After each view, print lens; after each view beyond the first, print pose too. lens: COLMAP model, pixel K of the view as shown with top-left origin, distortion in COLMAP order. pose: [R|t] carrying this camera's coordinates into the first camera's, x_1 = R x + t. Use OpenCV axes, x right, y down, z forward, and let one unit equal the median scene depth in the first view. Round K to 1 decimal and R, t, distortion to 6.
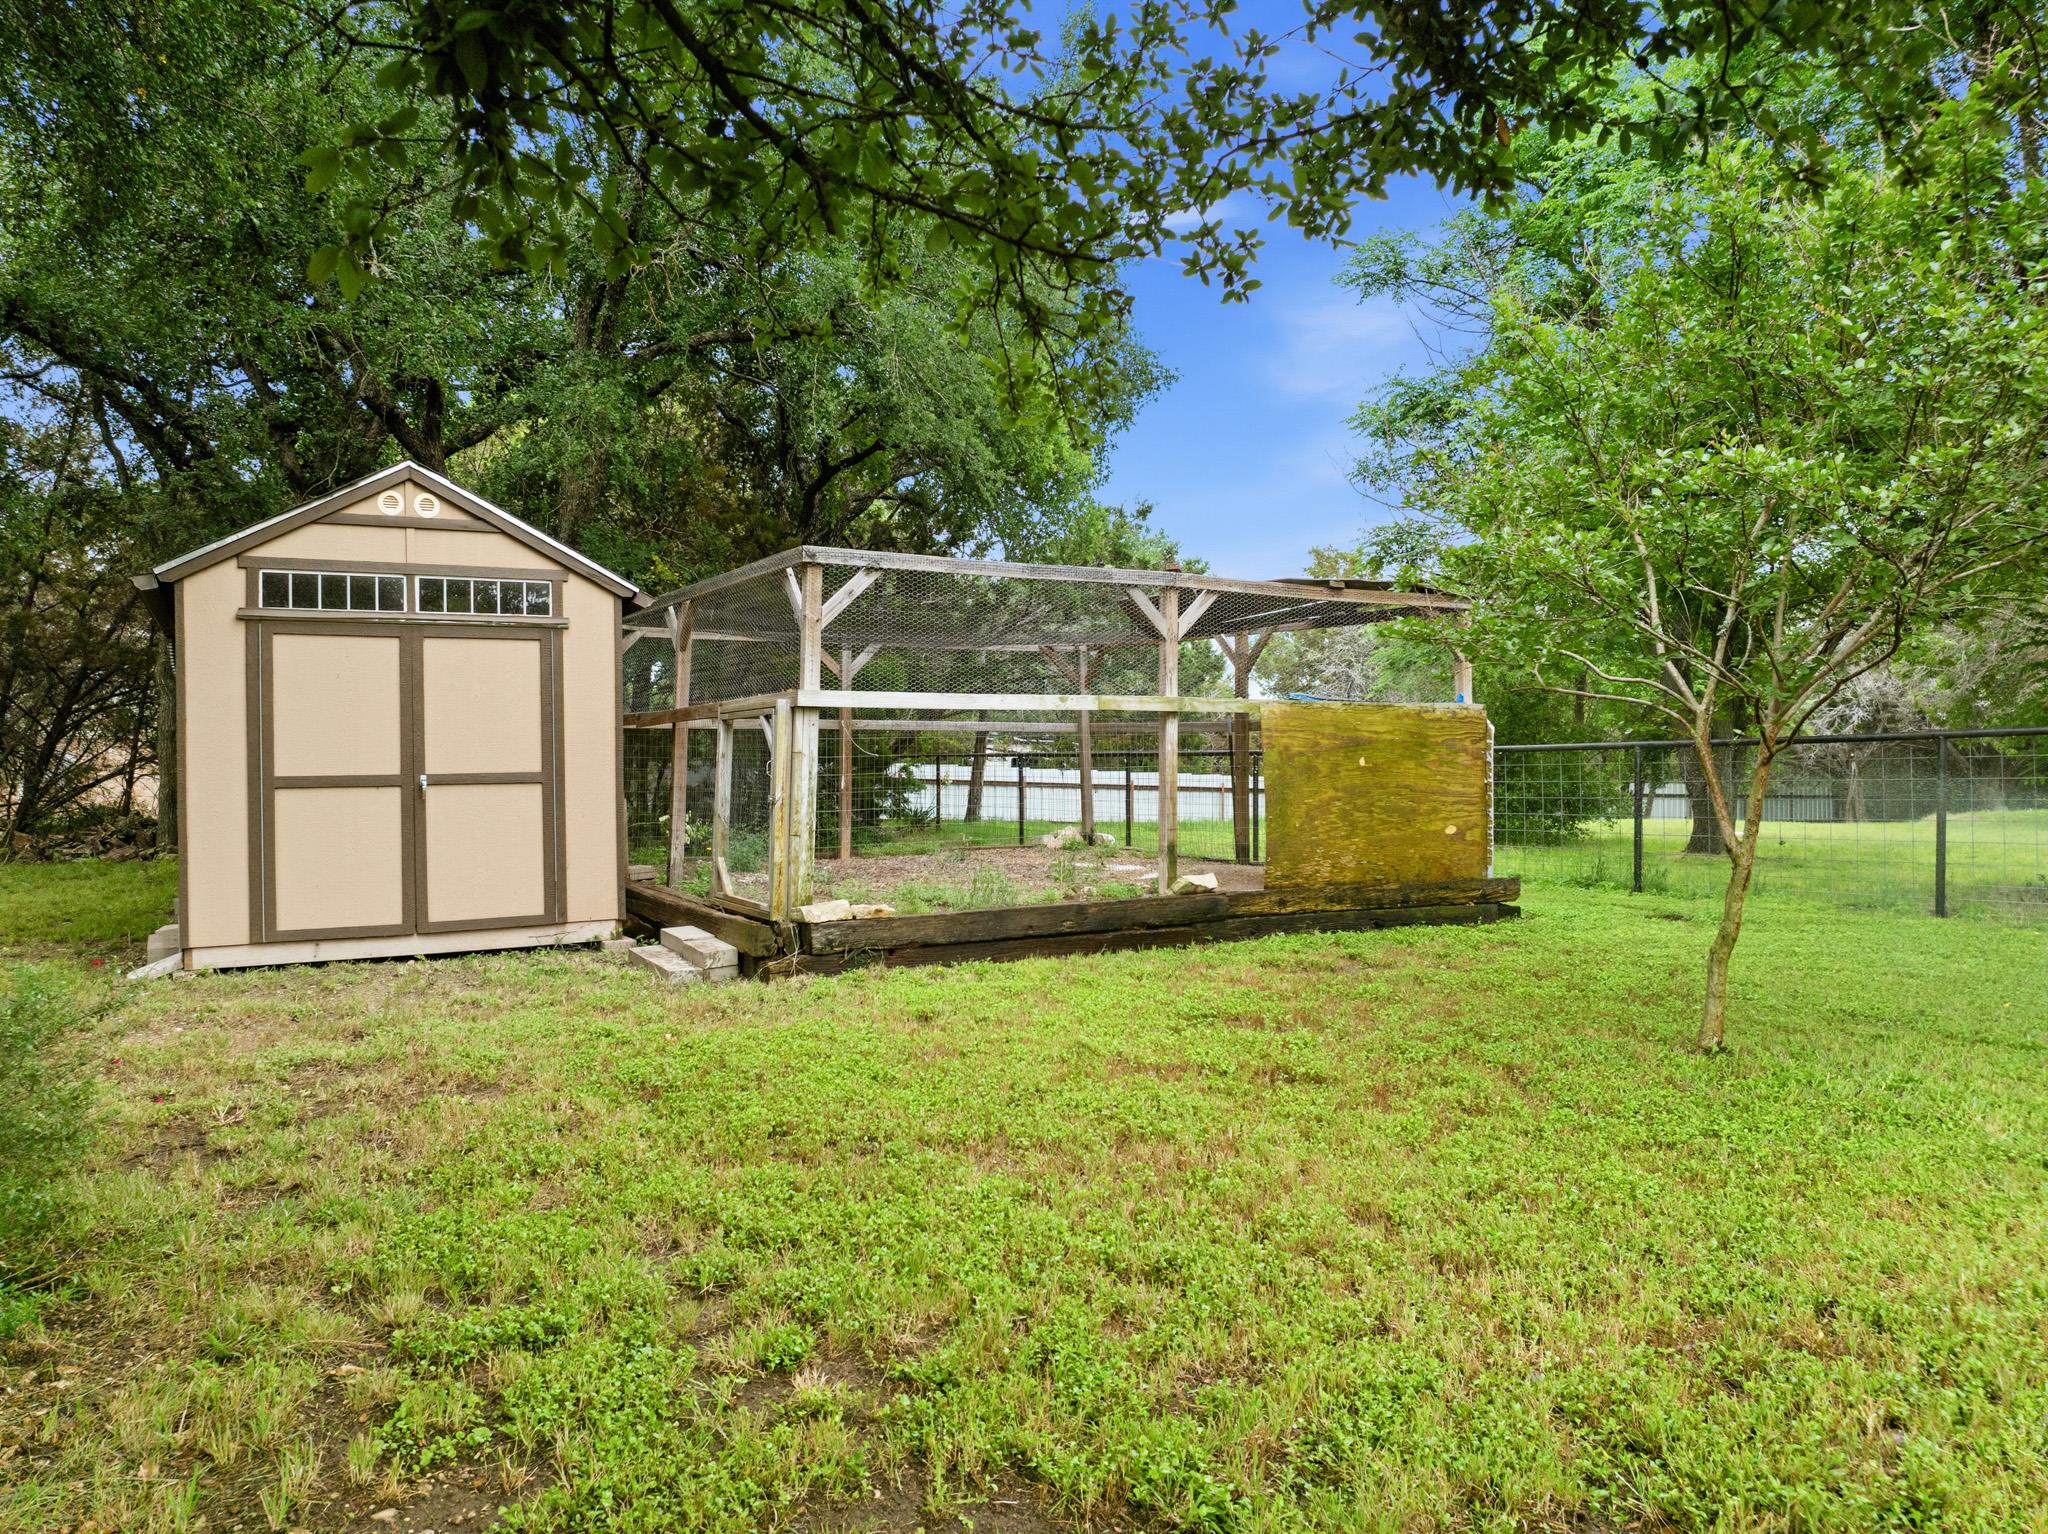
lens RADIAL K [[1427.5, 0, 1020.9], [0, 1427.5, 759.1], [0, 0, 1]] dist [-0.047125, -0.001985]
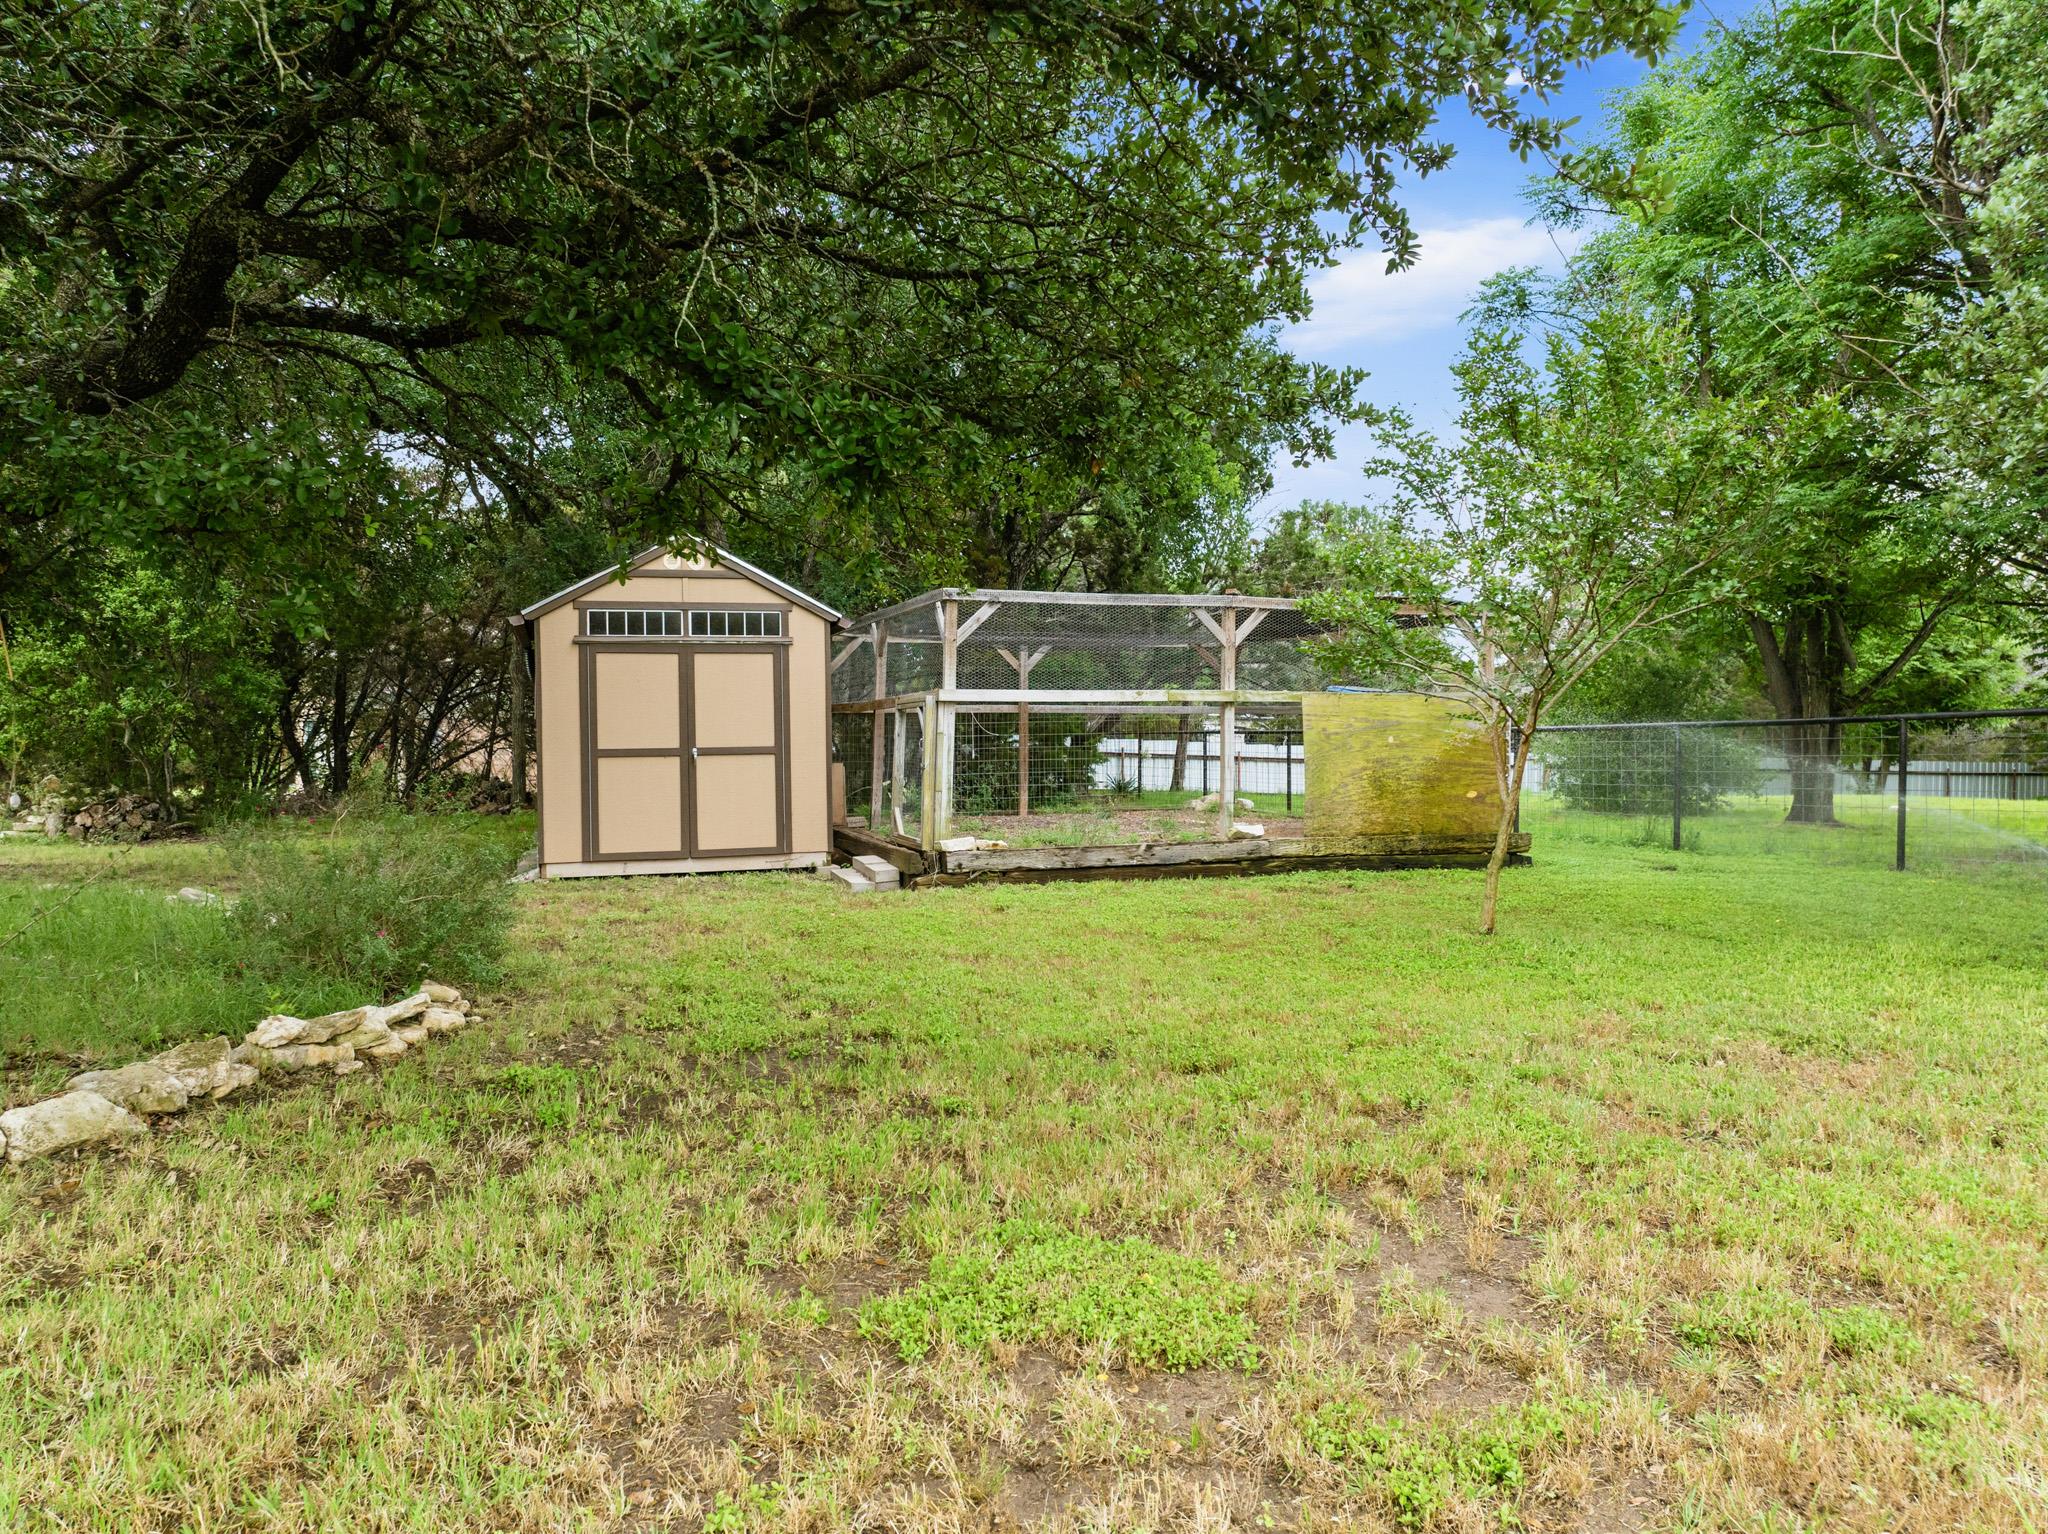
lens RADIAL K [[1428.5, 0, 1026.9], [0, 1428.5, 759.6], [0, 0, 1]] dist [-0.036234, -0.000450]
pose [[0.981012, 0.003692, -0.193912, 0.189566], [-0.000194, 0.999837, 0.018056, -0.003598], [0.193947, -0.017676, 0.980853, -0.356230]]
